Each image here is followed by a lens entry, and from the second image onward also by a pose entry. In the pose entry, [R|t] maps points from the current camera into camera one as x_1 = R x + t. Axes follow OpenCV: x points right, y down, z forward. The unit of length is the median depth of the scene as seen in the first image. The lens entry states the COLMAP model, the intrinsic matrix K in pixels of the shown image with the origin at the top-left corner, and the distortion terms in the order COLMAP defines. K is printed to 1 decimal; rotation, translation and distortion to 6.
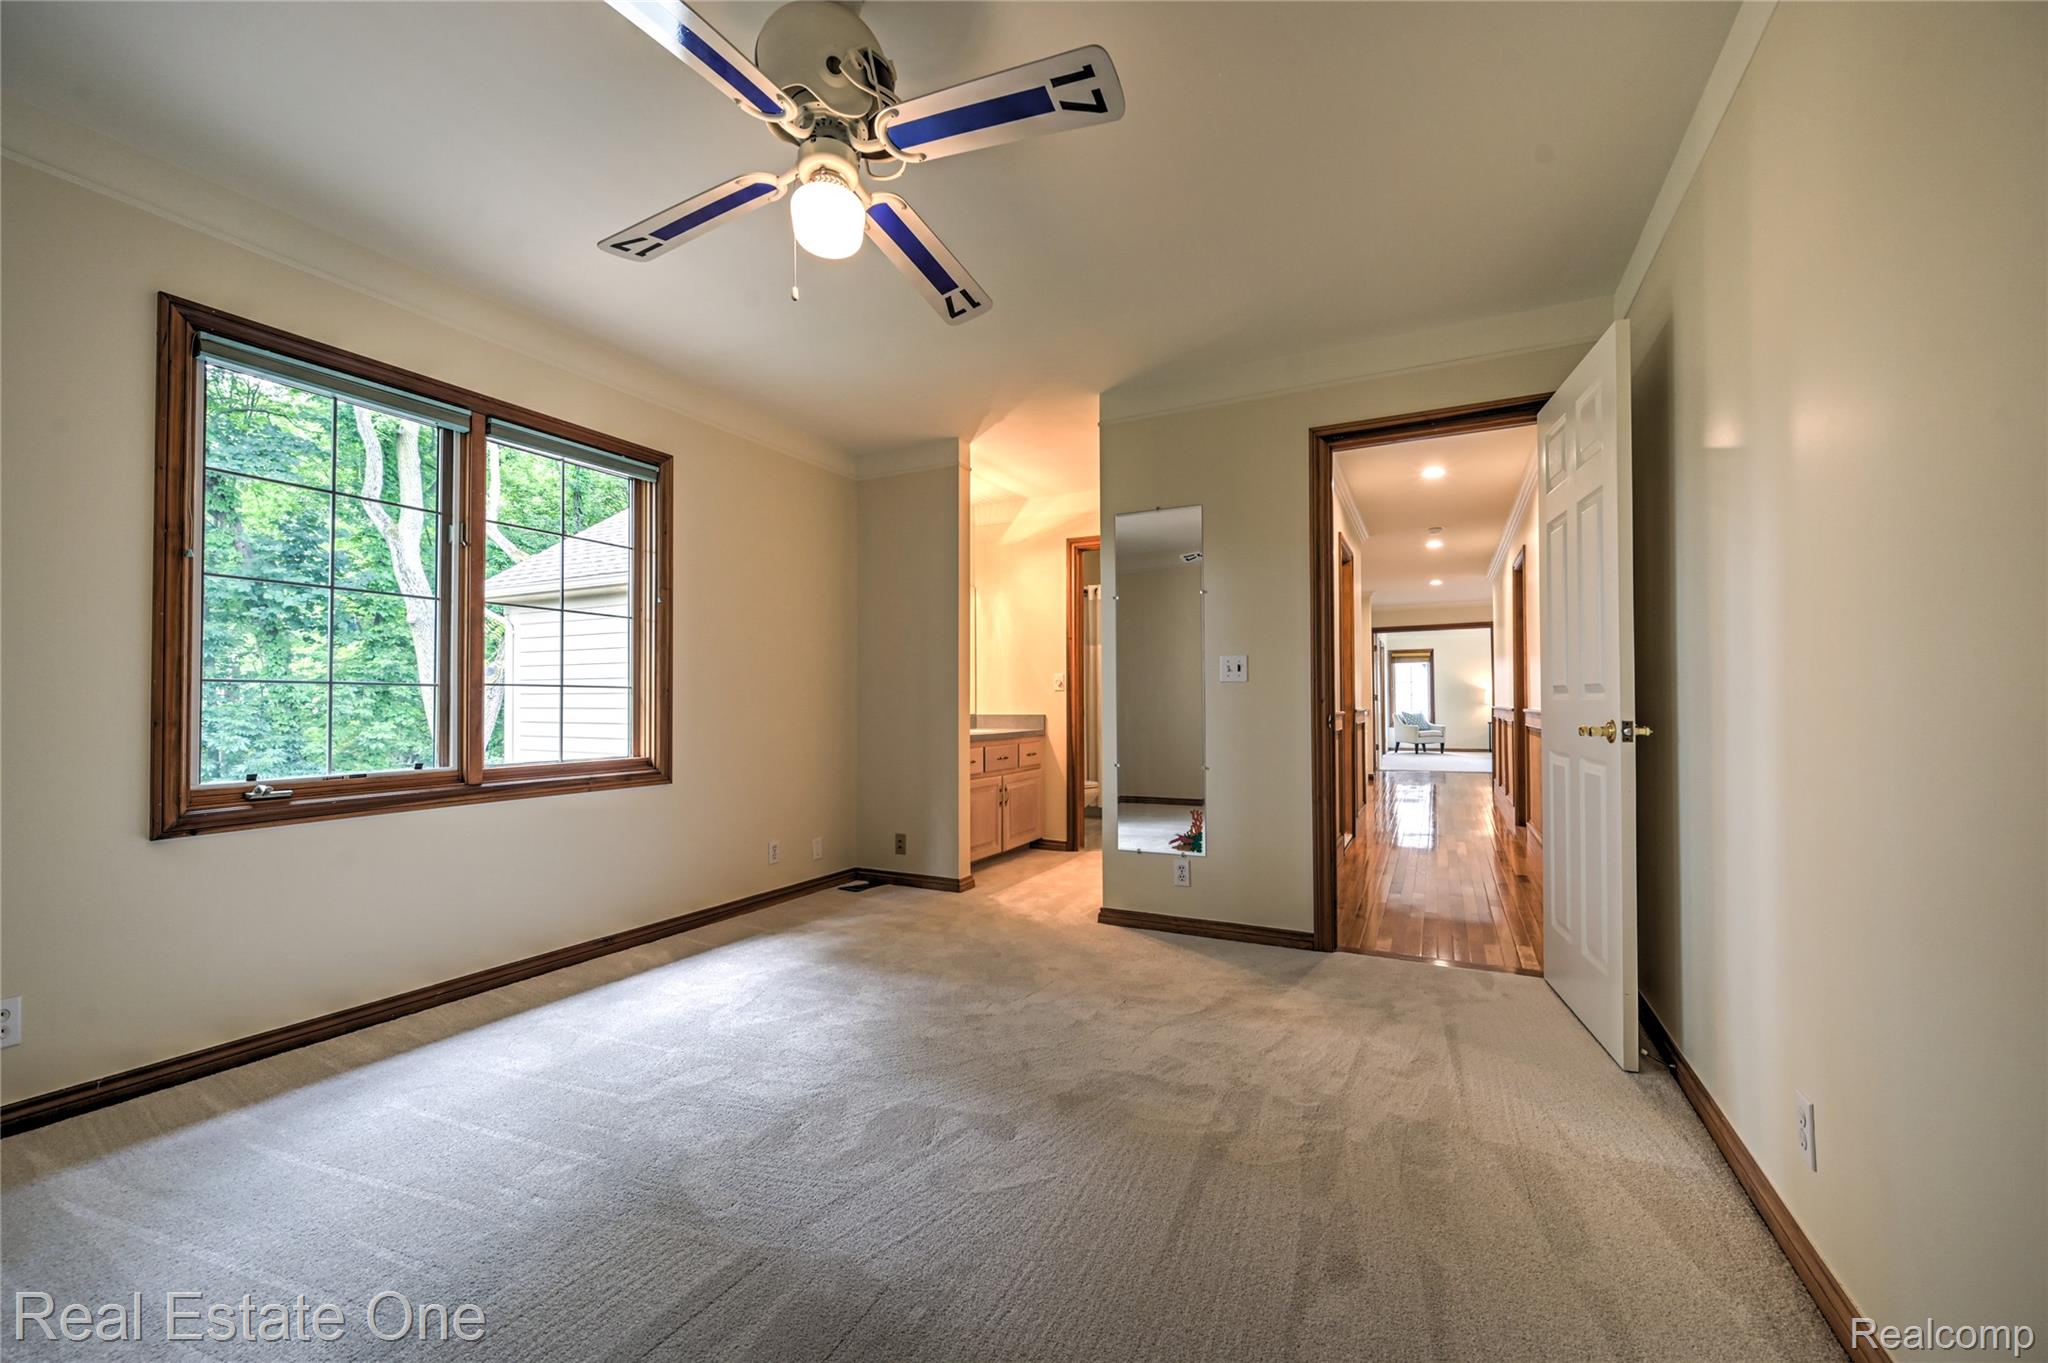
lens RADIAL K [[837.0, 0, 1019.0], [0, 837.0, 684.8], [0, 0, 1]] dist [0.000081, -0.000566]
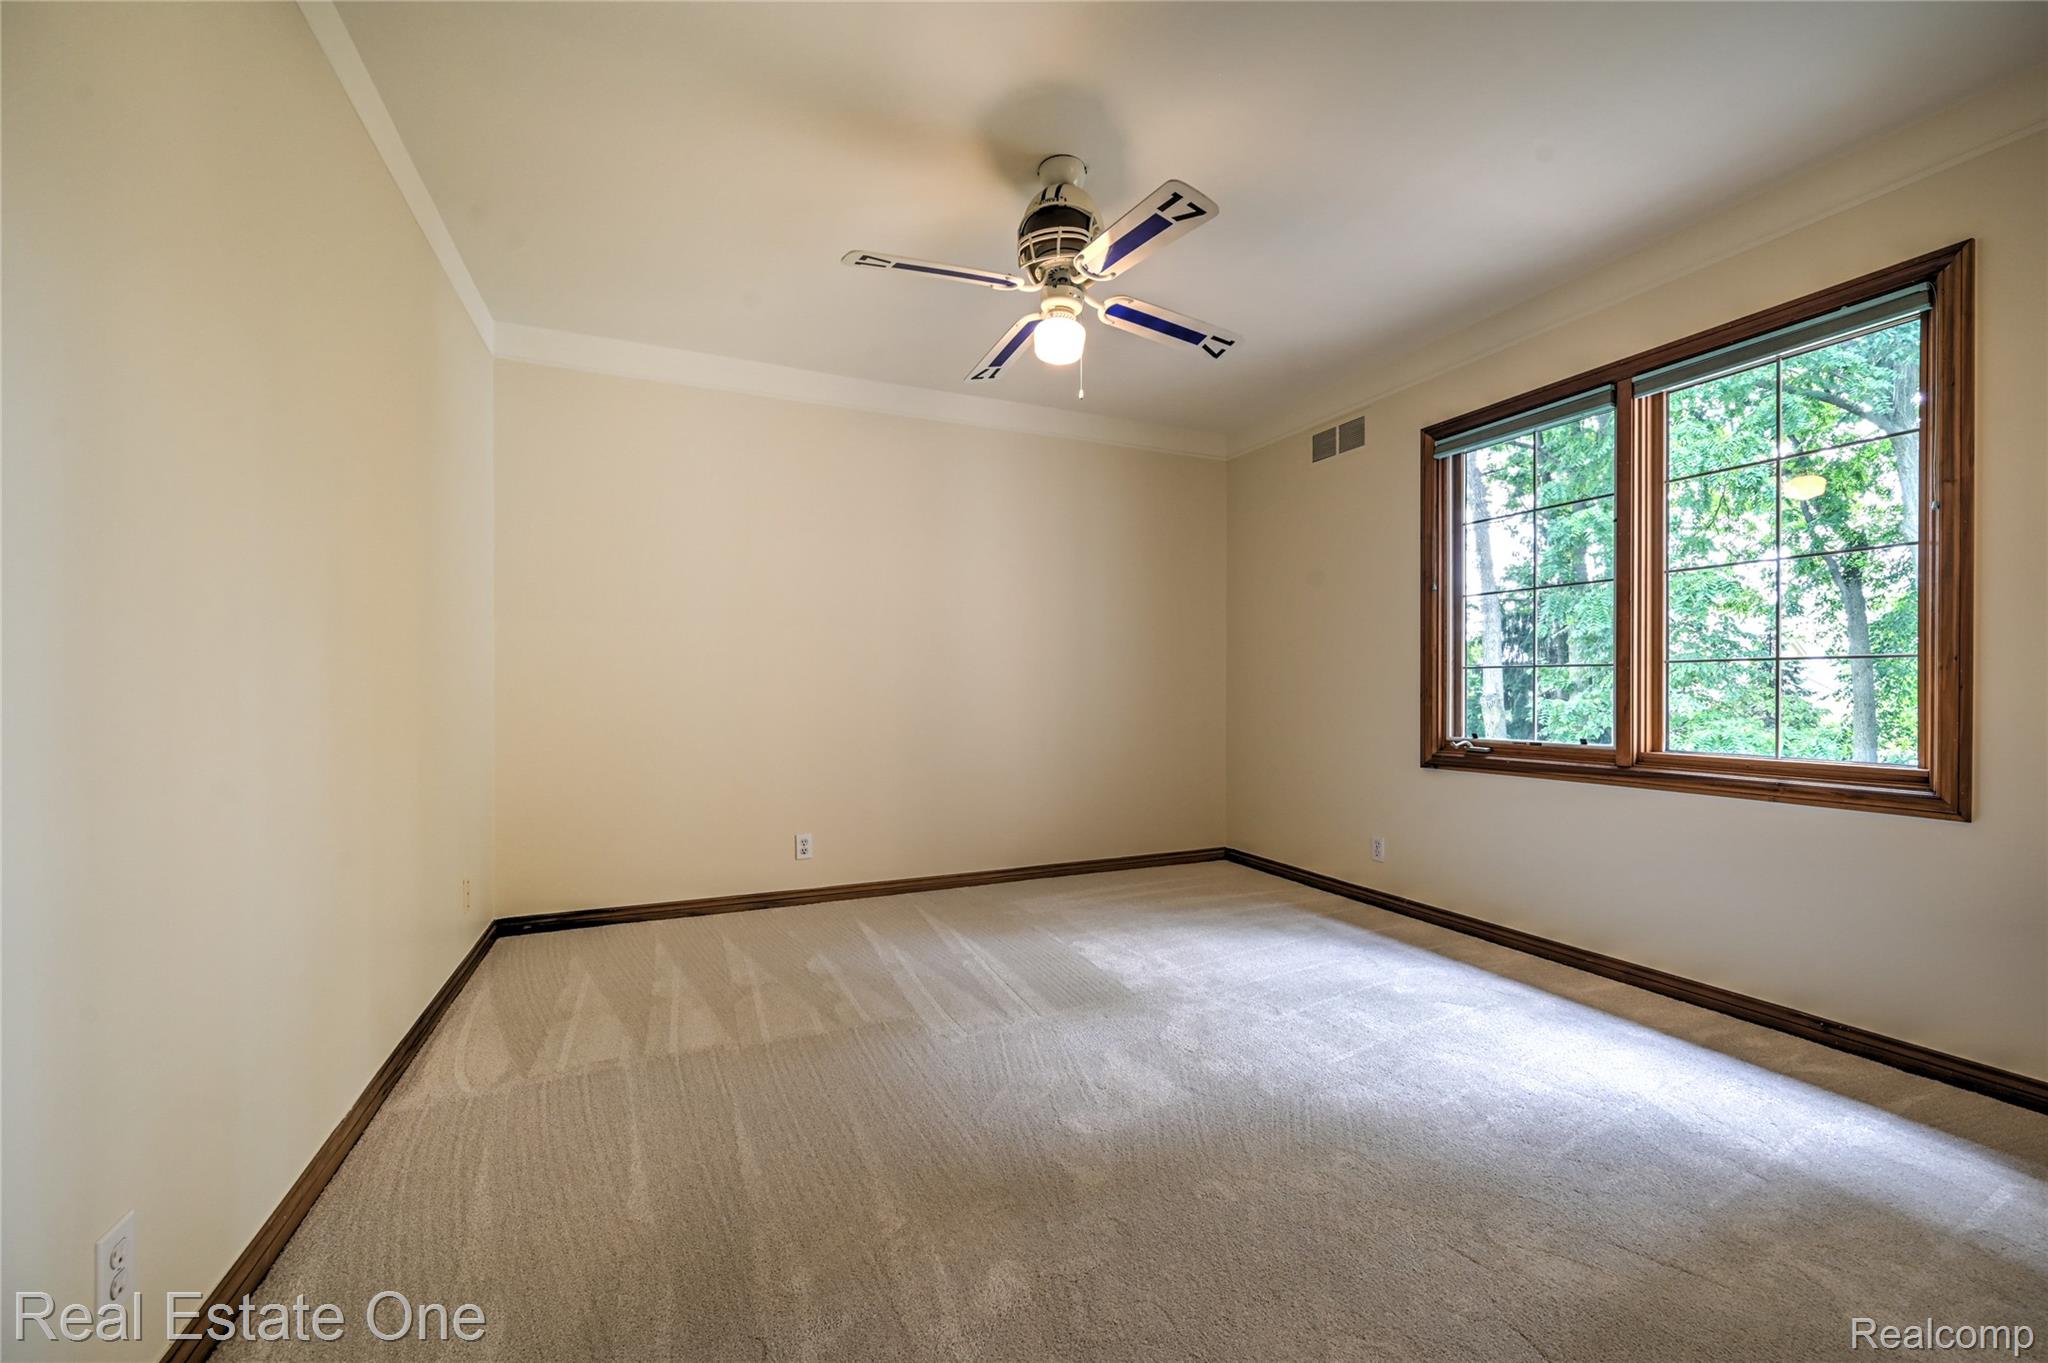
lens RADIAL K [[837.0, 0, 1022.6], [0, 837.0, 688.9], [0, 0, 1]] dist [0.000081, -0.000566]
pose [[-0.648073, 0.003599, -0.761569, 0.499818], [0.017580, 0.999793, -0.010235, 0.025523], [0.761375, -0.020021, -0.648003, 1.027587]]
